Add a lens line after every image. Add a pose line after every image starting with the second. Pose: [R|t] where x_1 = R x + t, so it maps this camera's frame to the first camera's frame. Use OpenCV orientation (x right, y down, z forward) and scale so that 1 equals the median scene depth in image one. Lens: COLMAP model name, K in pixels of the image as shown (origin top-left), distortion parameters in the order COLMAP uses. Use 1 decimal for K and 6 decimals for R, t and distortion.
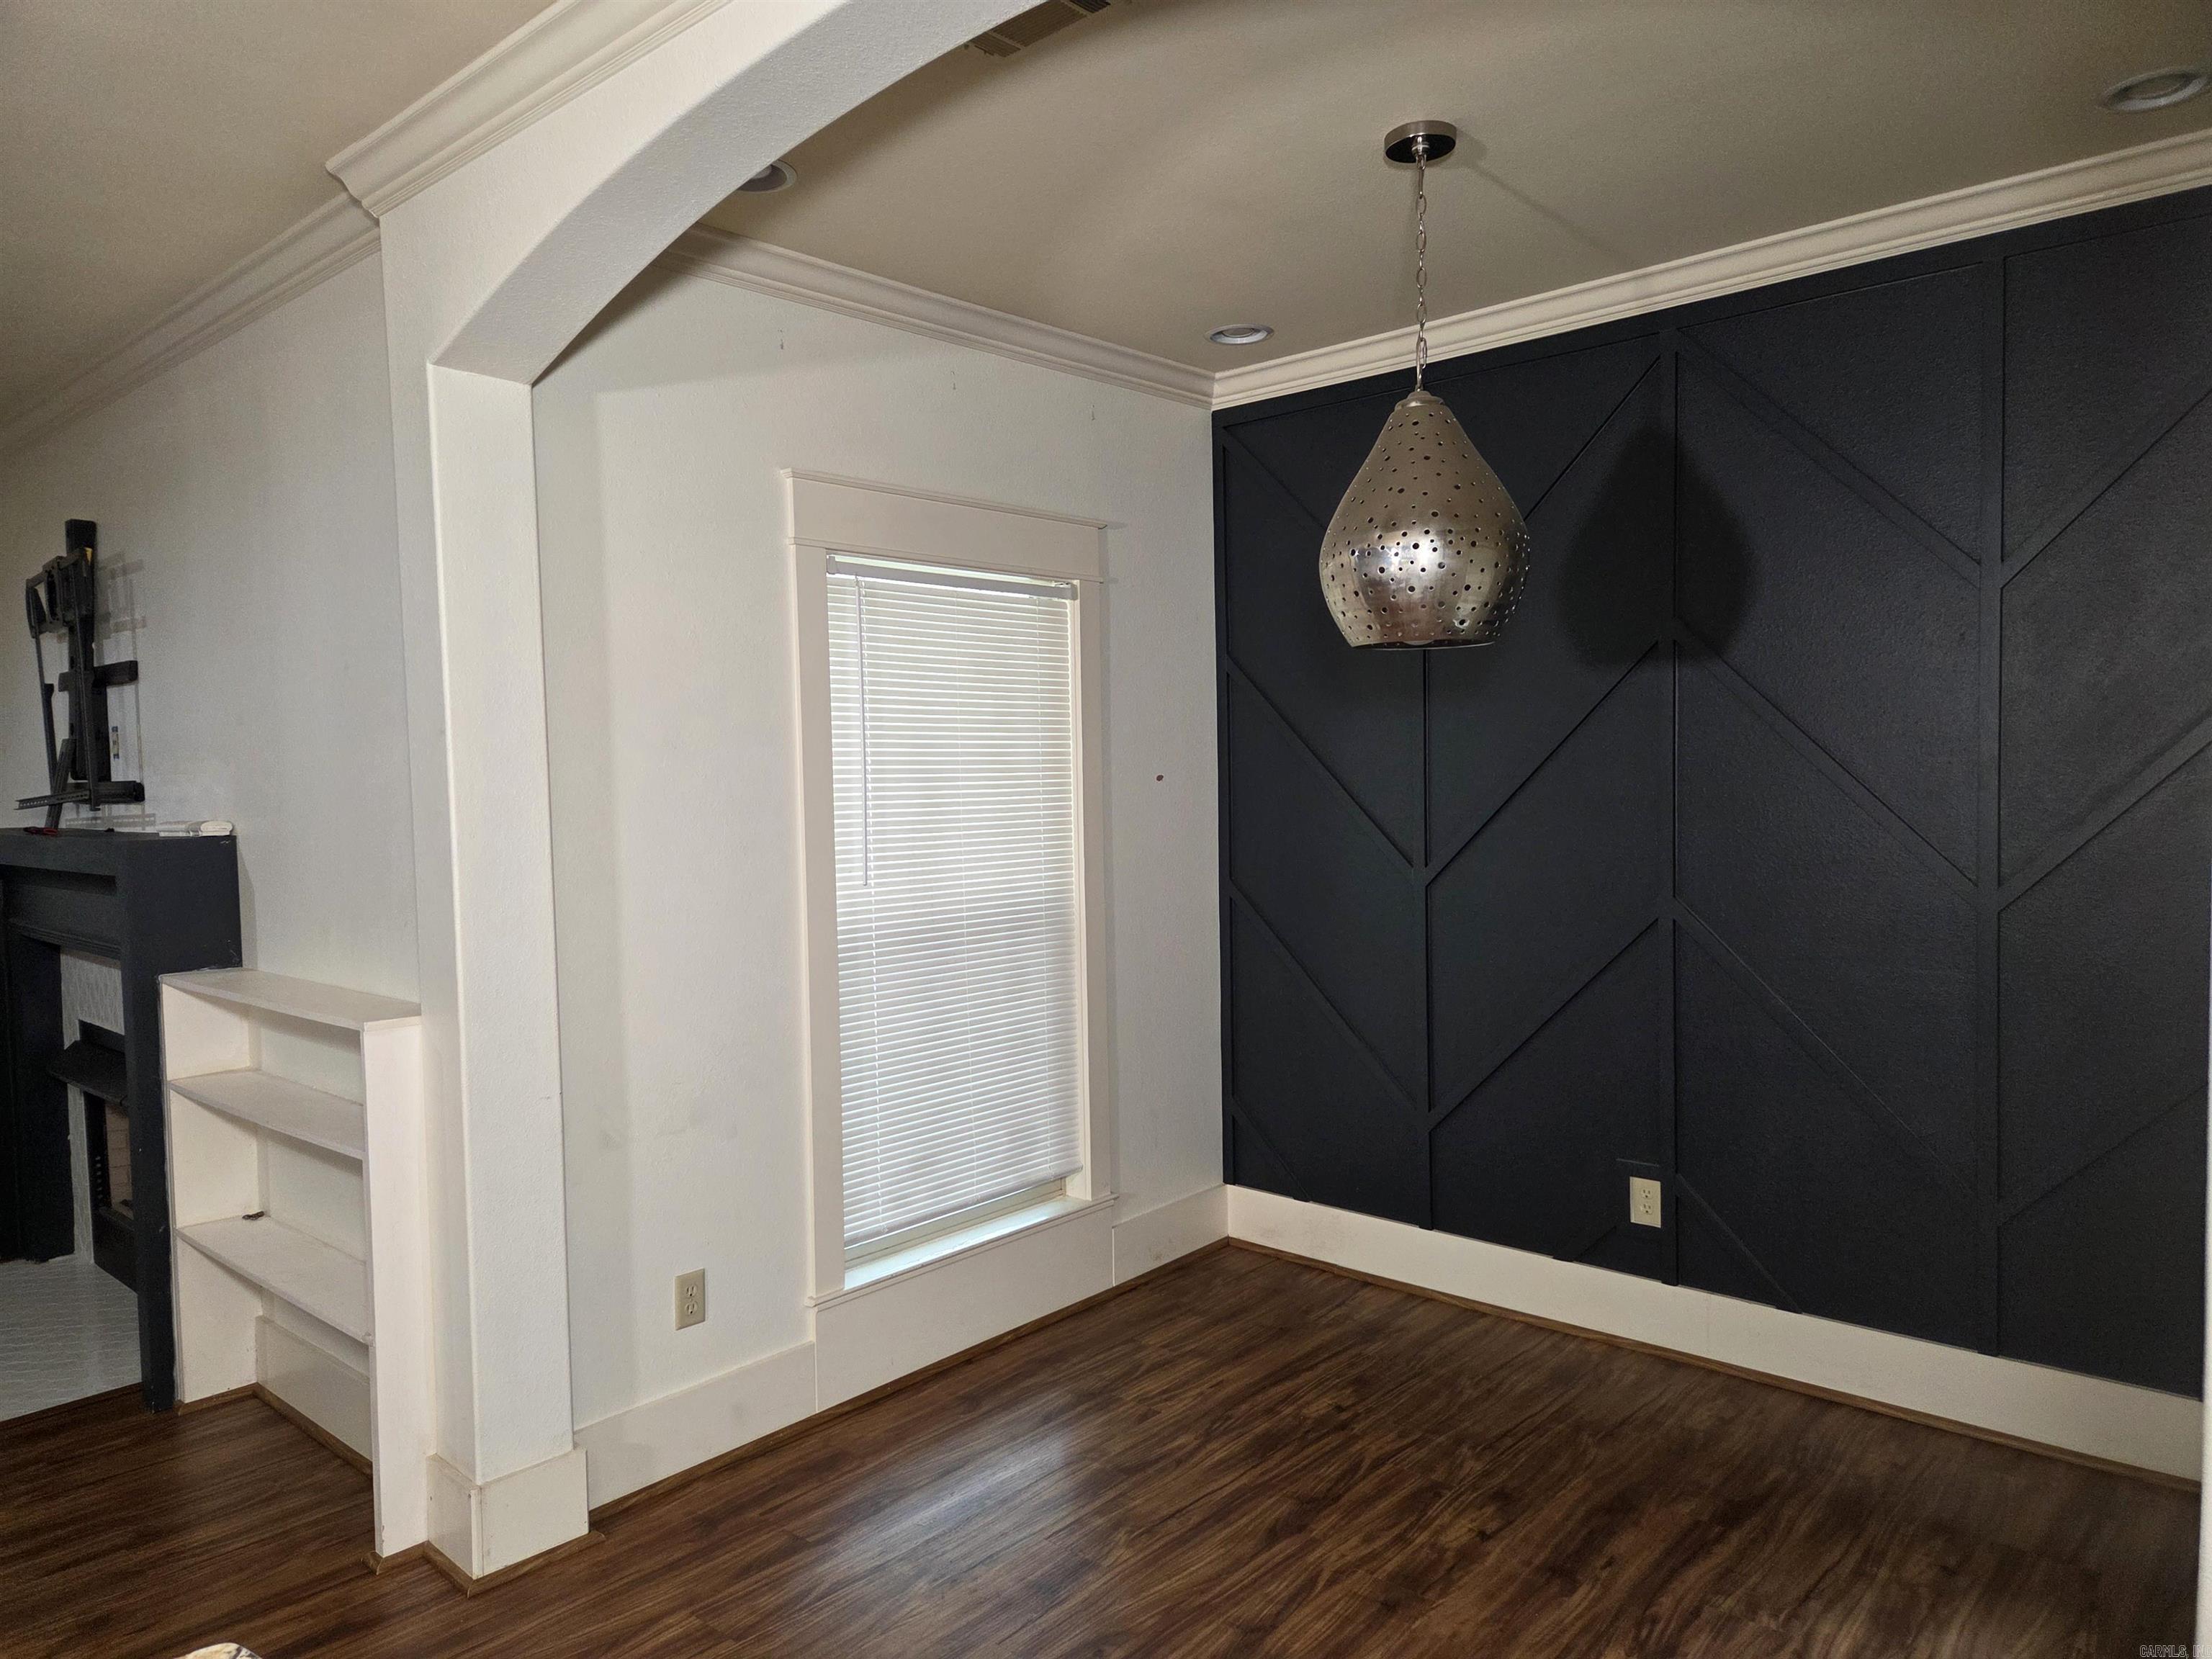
lens RADIAL K [[1503.1, 0, 1106.0], [0, 1503.1, 829.5], [0, 0, 1]] dist [0.007055, 0.000907]
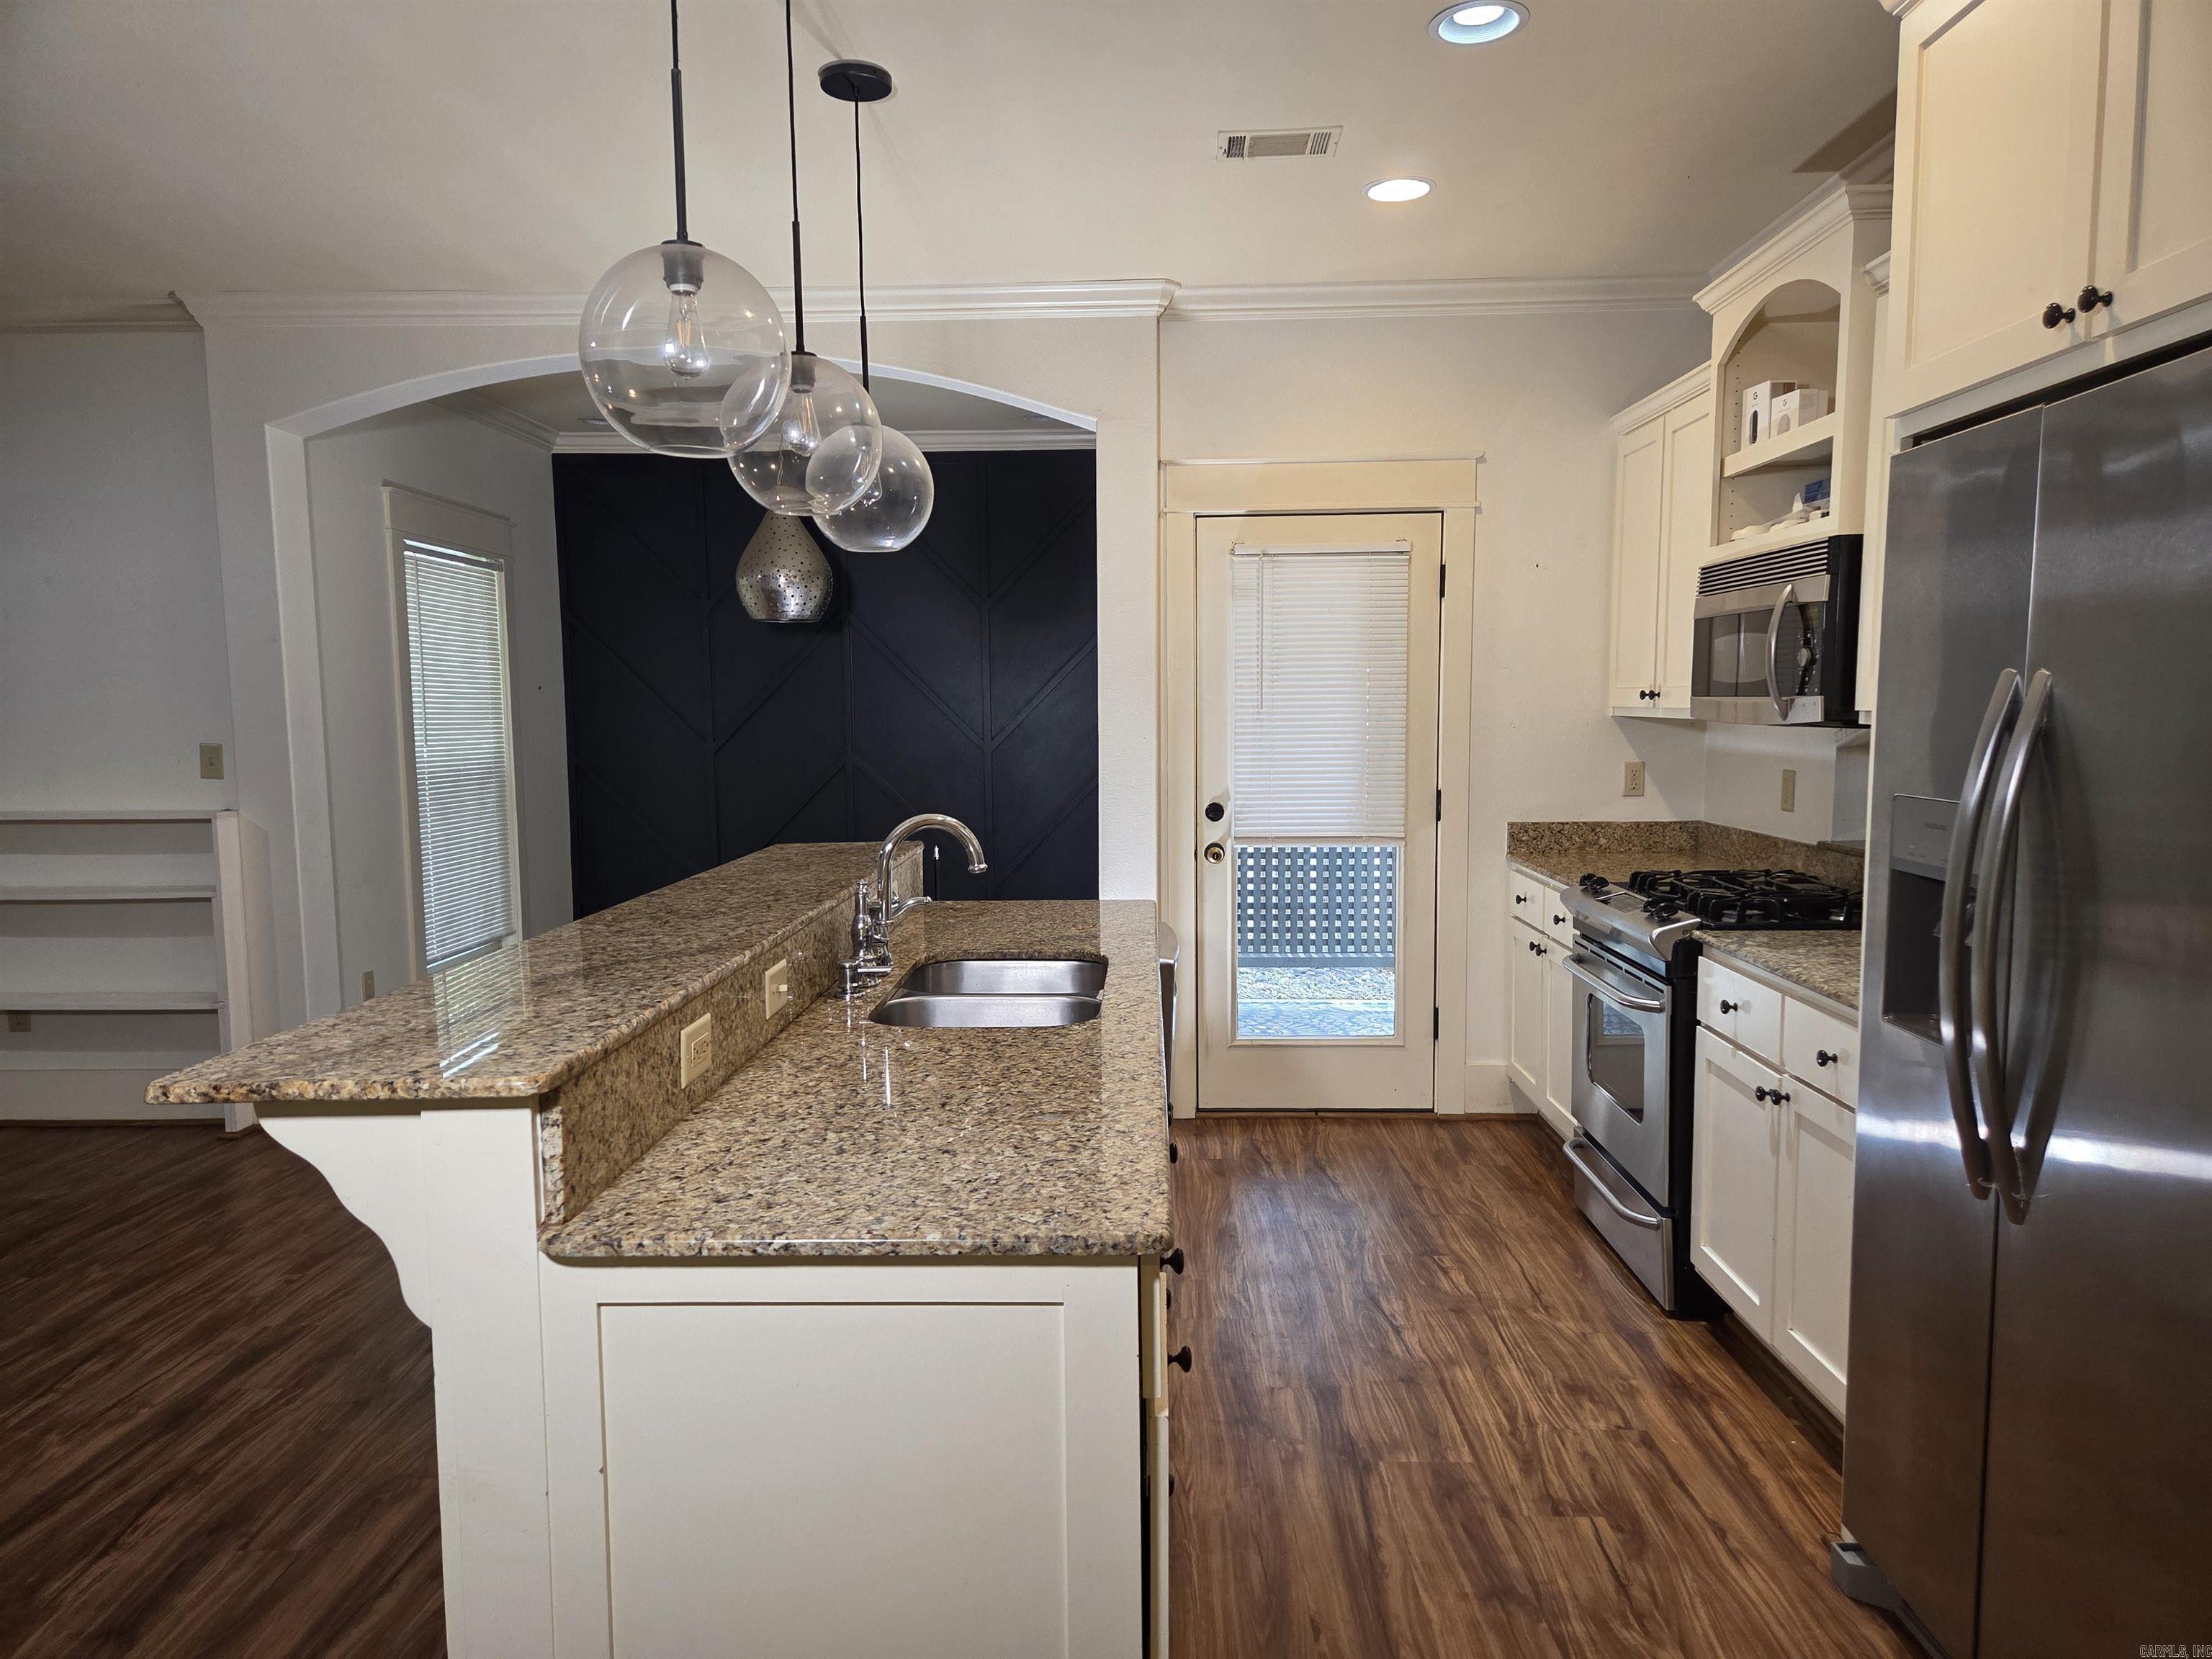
lens RADIAL K [[1503.1, 0, 1106.0], [0, 1503.1, 829.5], [0, 0, 1]] dist [0.007055, 0.000907]
pose [[0.691353, -0.046974, 0.720989, -0.793603], [0.008453, 0.998342, 0.056939, 0.036354], [-0.722468, -0.033270, 0.690604, -0.607890]]
